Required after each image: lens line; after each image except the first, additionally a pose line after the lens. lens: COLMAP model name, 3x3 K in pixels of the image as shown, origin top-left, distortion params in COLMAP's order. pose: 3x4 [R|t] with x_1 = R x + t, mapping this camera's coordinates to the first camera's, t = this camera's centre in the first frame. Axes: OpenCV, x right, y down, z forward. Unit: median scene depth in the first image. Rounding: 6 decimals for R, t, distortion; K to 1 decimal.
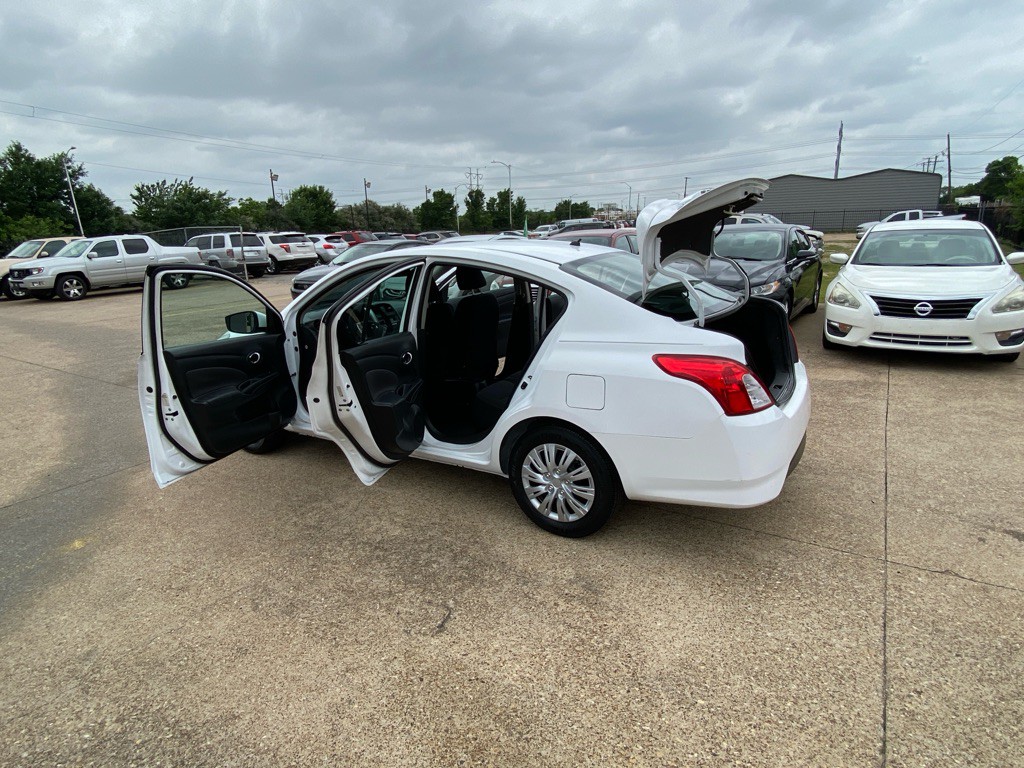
lens RADIAL K [[576.6, 0, 508.2], [0, 576.6, 380.3], [0, 0, 1]] dist [0.024836, -0.027693]
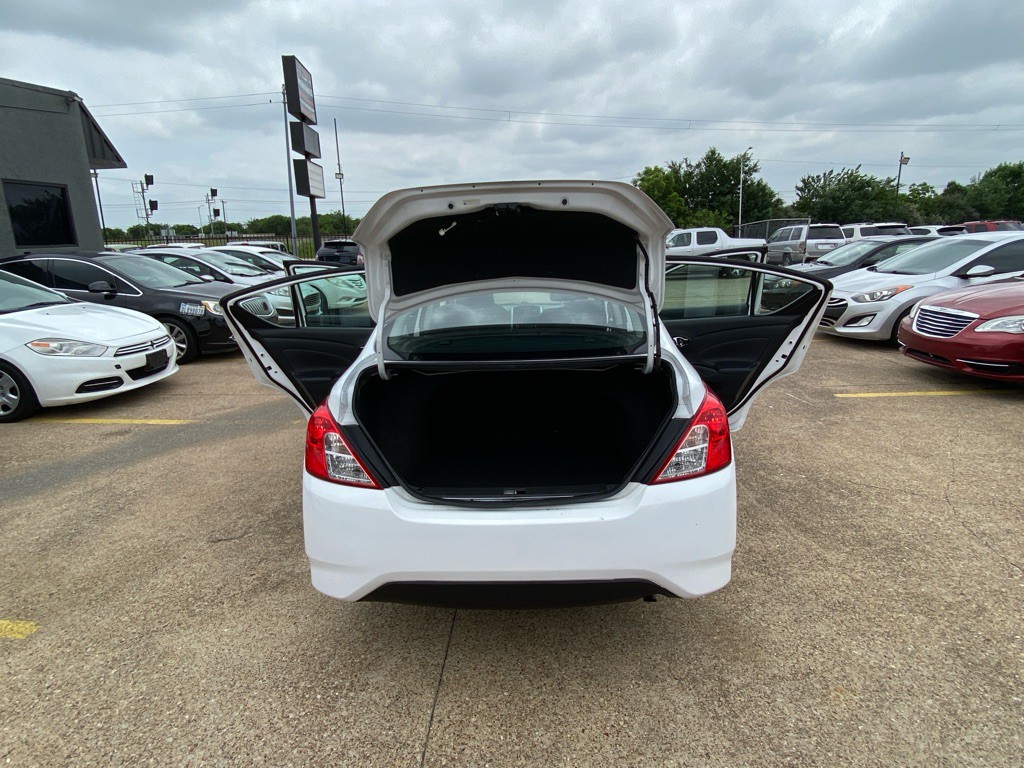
lens RADIAL K [[574.0, 0, 514.1], [0, 574.0, 378.8], [0, 0, 1]] dist [0.022733, -0.024509]
pose [[0.507665, 0.224118, -0.831894, 0.177777], [-0.209274, 0.968733, 0.133273, -0.036818], [0.835752, 0.106436, 0.538694, 0.113666]]
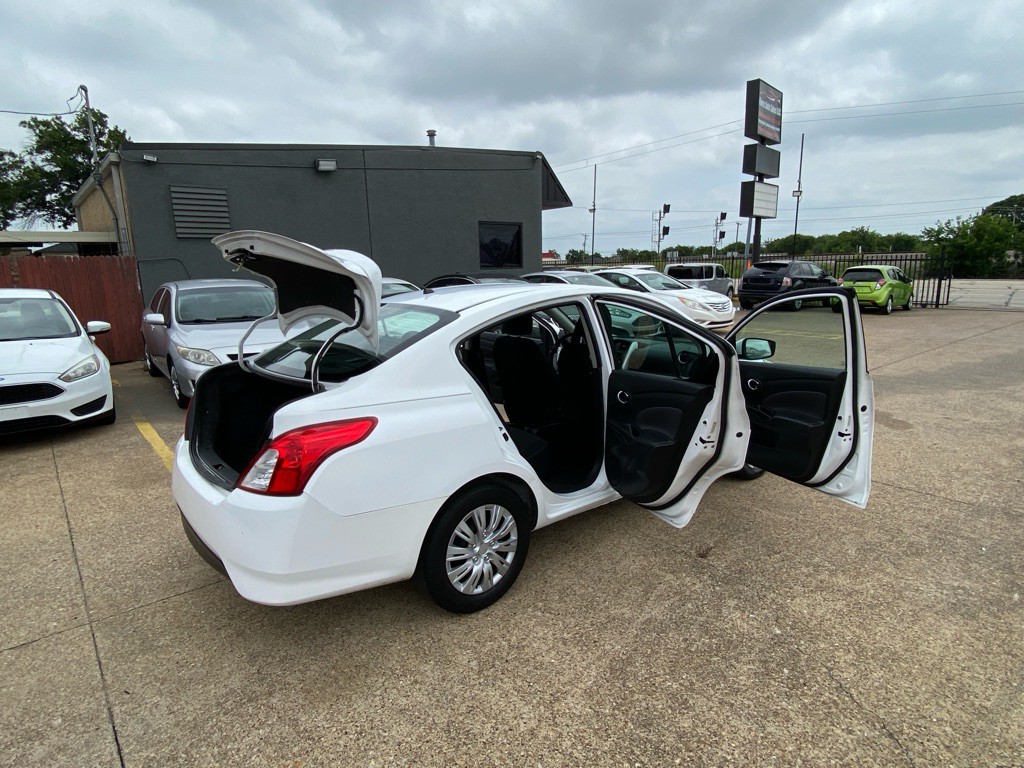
lens RADIAL K [[574.0, 0, 514.1], [0, 574.0, 378.8], [0, 0, 1]] dist [0.022733, -0.024509]
pose [[-0.297468, 0.216642, -0.929828, 0.201915], [-0.213350, 0.934202, 0.285916, -0.082981], [0.930588, 0.283430, -0.231674, 0.285558]]
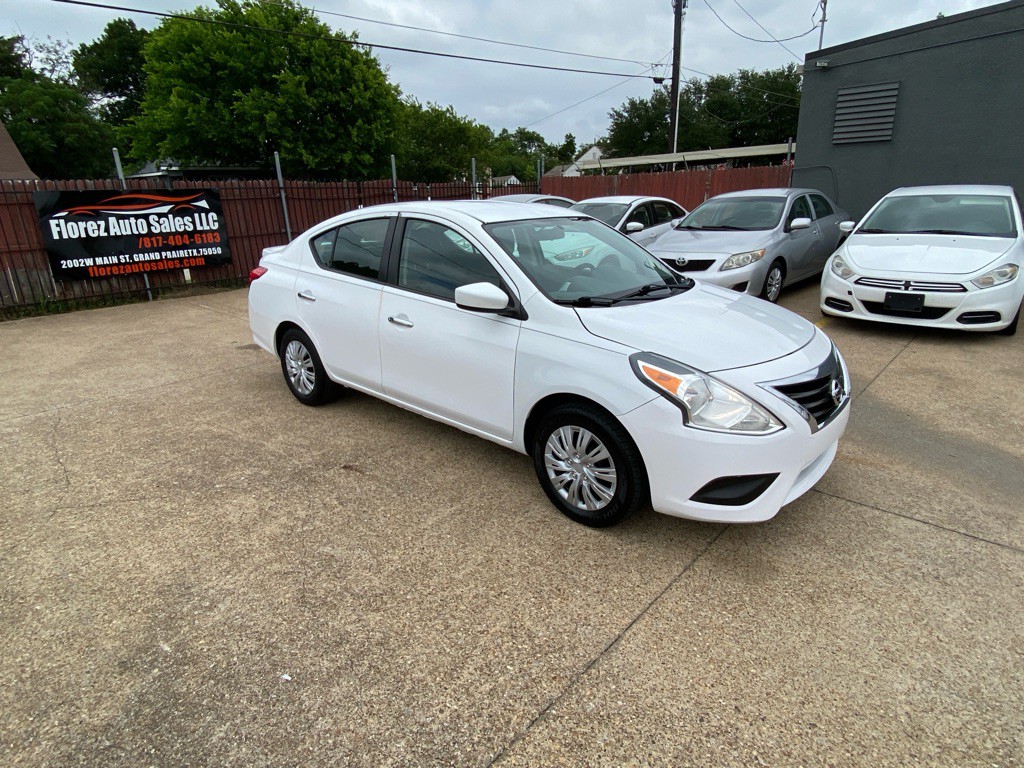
lens RADIAL K [[574.0, 0, 514.1], [0, 574.0, 378.8], [0, 0, 1]] dist [0.022733, -0.024509]
pose [[-0.984862, 0.001831, 0.173333, -0.073057], [0.094167, 0.845182, 0.526118, -0.114611], [-0.145535, 0.534475, -0.832560, 0.458709]]
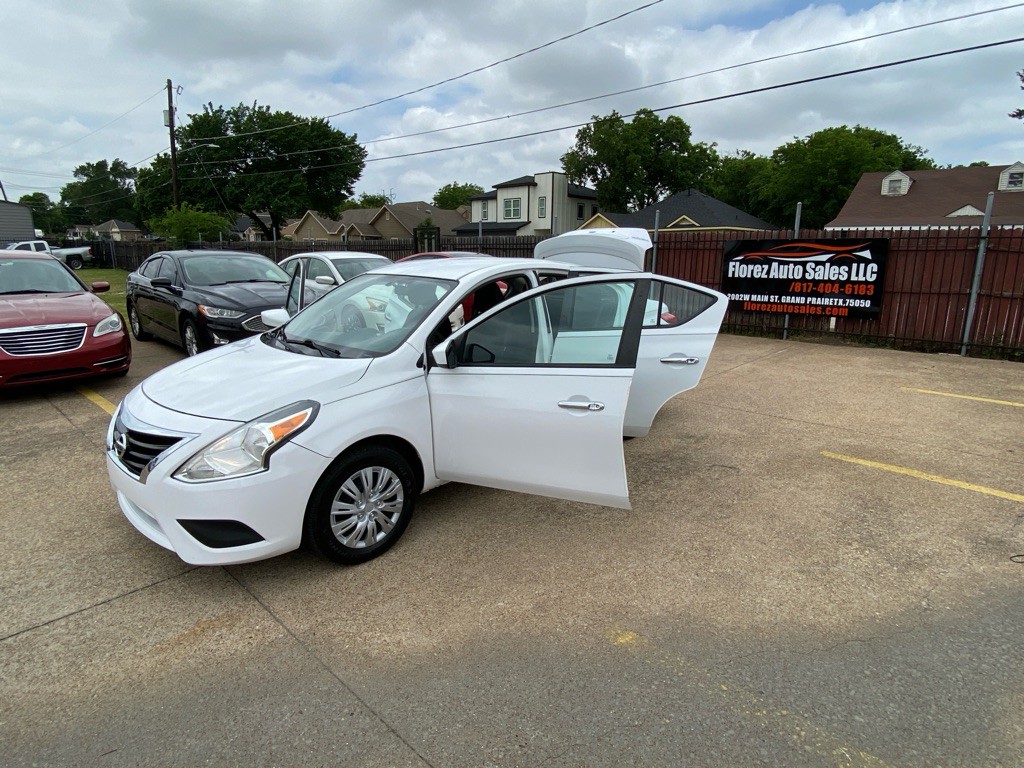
lens RADIAL K [[574.2, 0, 507.0], [0, 574.2, 382.5], [0, 0, 1]] dist [0.025559, -0.026833]
pose [[0.186385, -0.191451, 0.963643, -0.268730], [0.239881, 0.960013, 0.144333, -0.035324], [-0.952742, 0.204258, 0.224858, 0.169078]]
